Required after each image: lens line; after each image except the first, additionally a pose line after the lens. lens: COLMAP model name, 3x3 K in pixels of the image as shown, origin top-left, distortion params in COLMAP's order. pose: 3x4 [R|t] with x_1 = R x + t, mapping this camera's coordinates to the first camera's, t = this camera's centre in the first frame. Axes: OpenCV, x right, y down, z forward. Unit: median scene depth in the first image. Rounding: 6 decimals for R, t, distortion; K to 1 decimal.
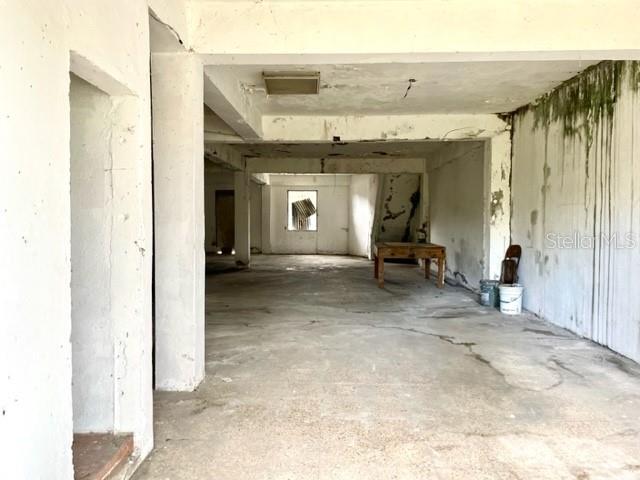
lens RADIAL K [[475.3, 0, 315.8], [0, 475.3, 229.5], [0, 0, 1]] dist [0.088514, -0.110871]
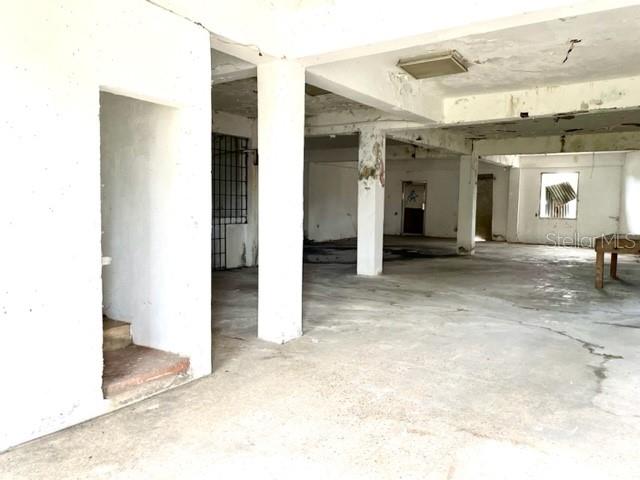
lens RADIAL K [[475.3, 0, 315.8], [0, 475.3, 229.5], [0, 0, 1]] dist [0.088514, -0.110871]
pose [[0.841470, 0.040030, -0.538819, 0.289103], [-0.023958, 0.999035, 0.036804, 0.001739], [0.539772, -0.018060, 0.841617, 0.027442]]
